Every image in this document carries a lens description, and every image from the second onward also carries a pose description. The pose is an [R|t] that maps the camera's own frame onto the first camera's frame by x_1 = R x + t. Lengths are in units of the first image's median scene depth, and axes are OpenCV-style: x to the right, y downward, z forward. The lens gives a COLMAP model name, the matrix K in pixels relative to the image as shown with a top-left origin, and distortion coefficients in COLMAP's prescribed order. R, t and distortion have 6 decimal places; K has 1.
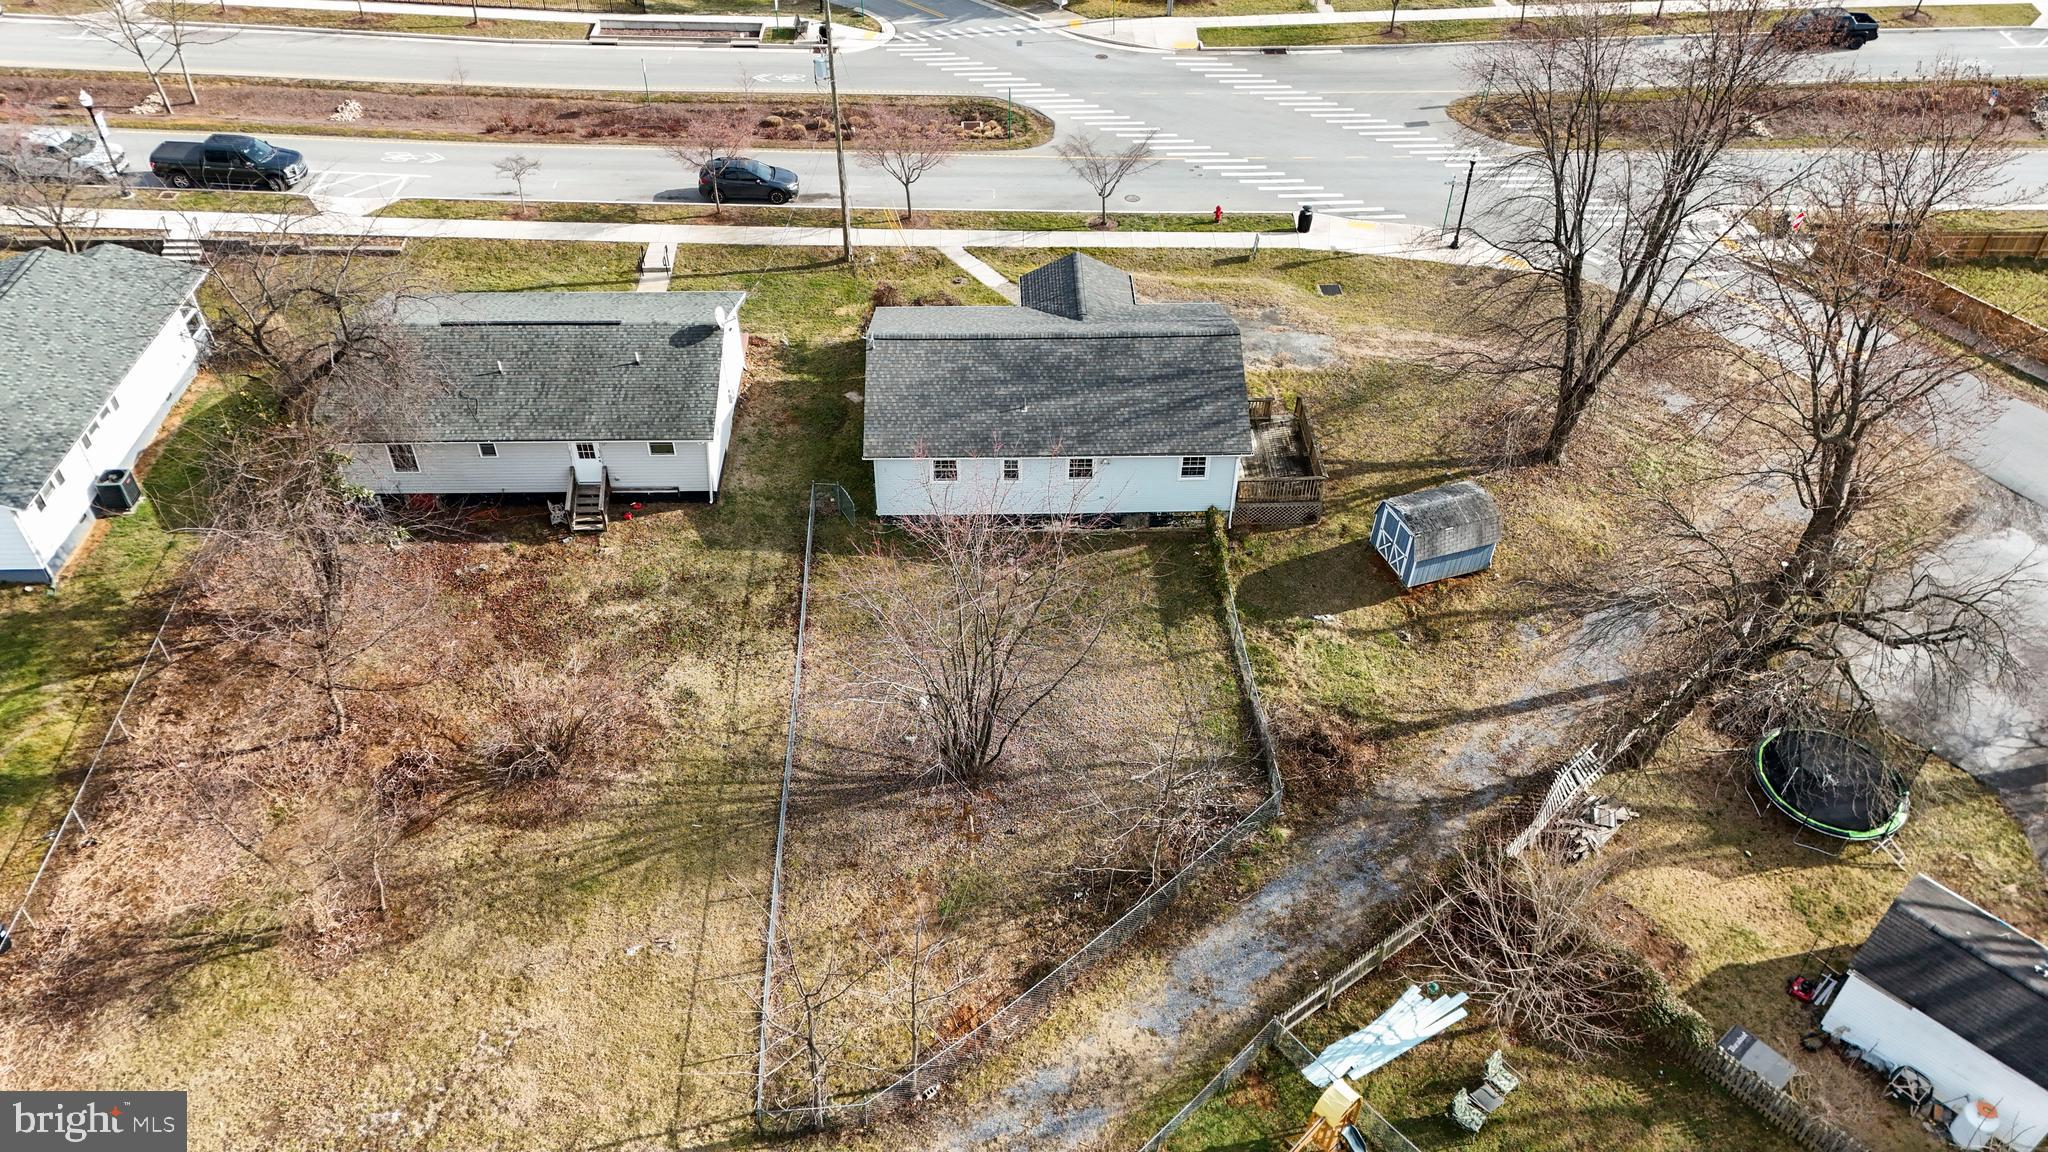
lens RADIAL K [[1495.3, 0, 1024.0], [0, 1495.3, 576.0], [0, 0, 1]] dist [0.085744, -0.079268]
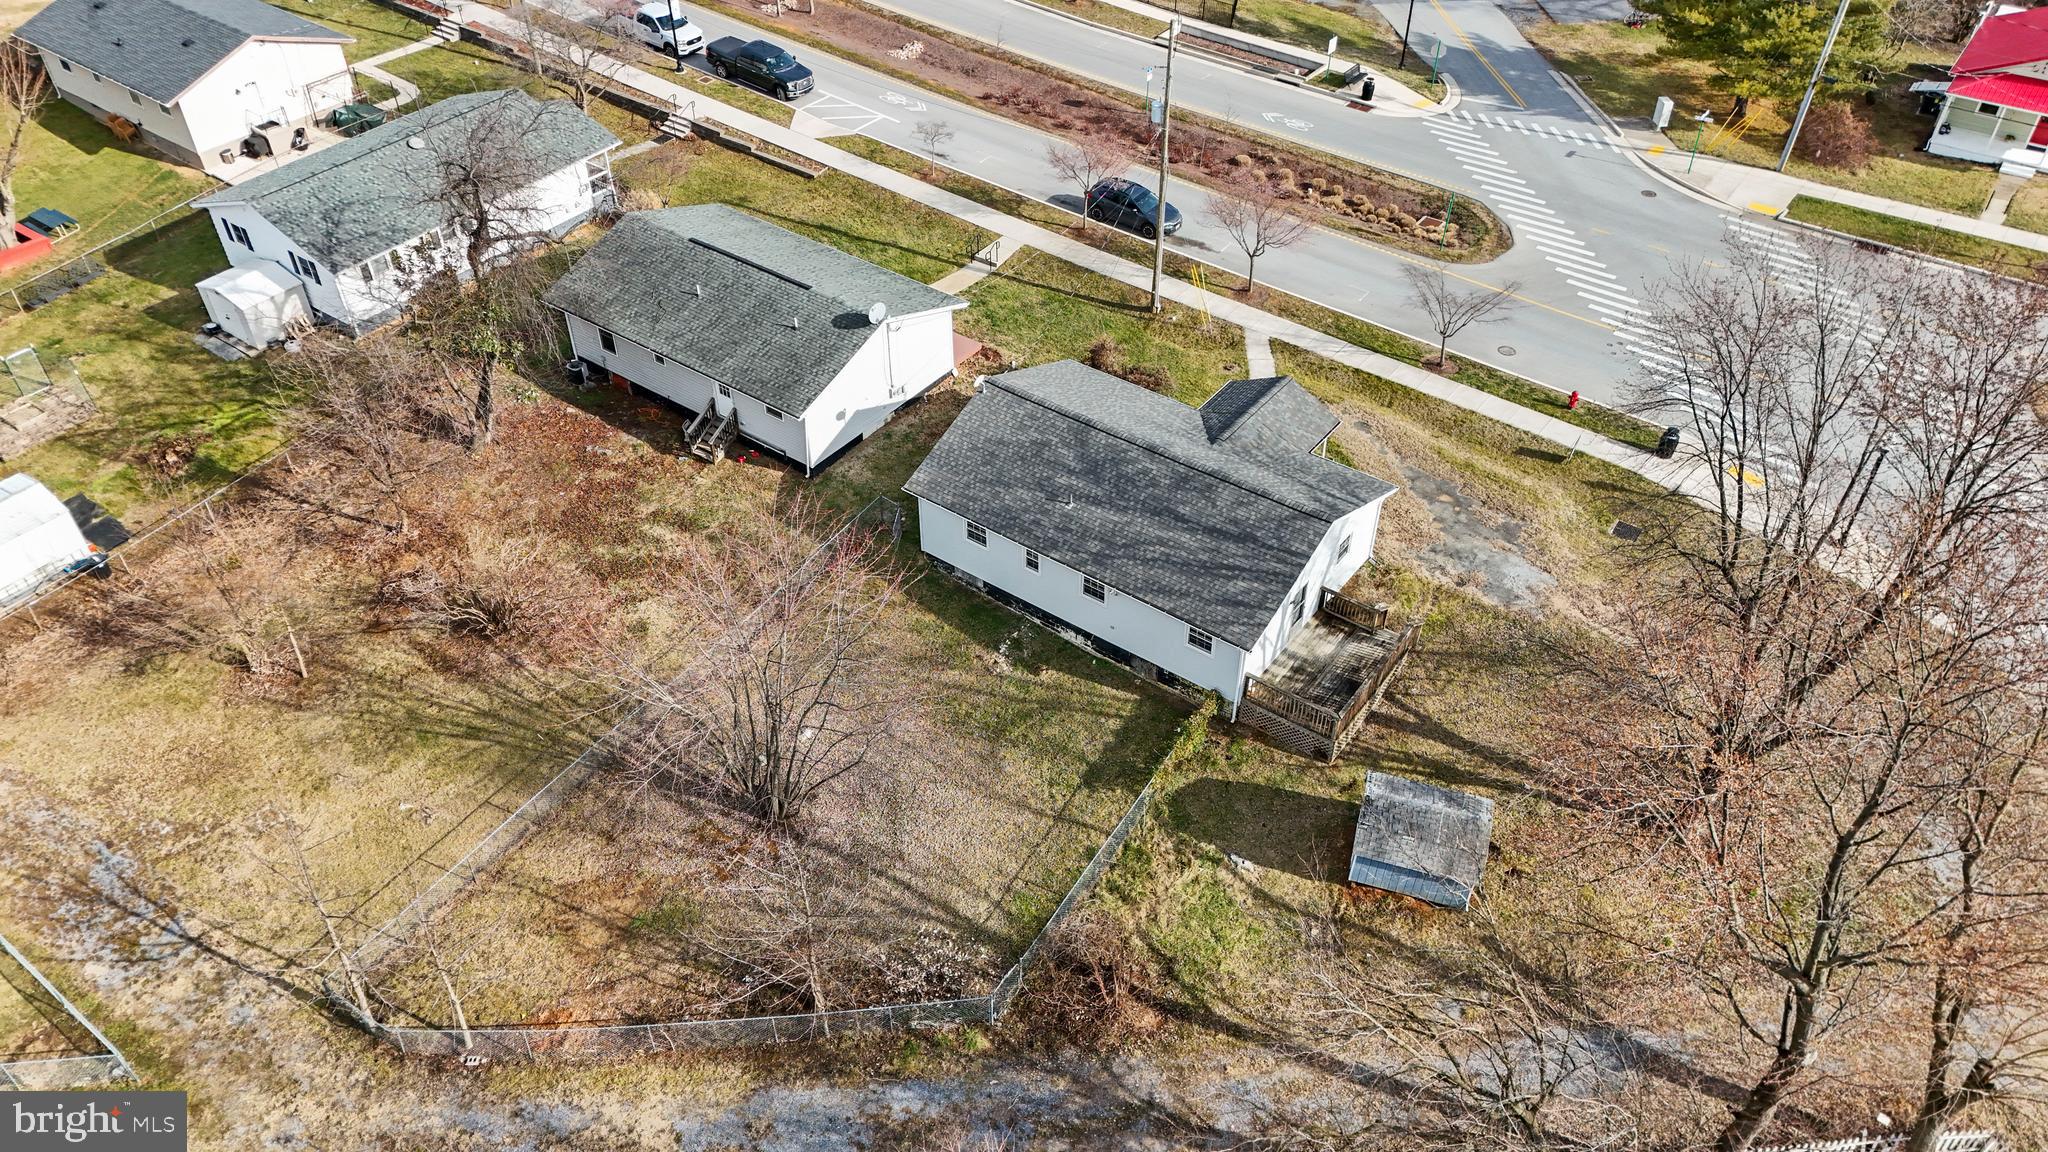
lens RADIAL K [[1495.3, 0, 1024.0], [0, 1495.3, 576.0], [0, 0, 1]] dist [0.085744, -0.079268]
pose [[0.790884, 0.398112, -0.464767, 0.425251], [-0.399264, 0.911241, 0.101135, -0.153631], [0.463778, 0.105579, 0.879638, 0.173383]]
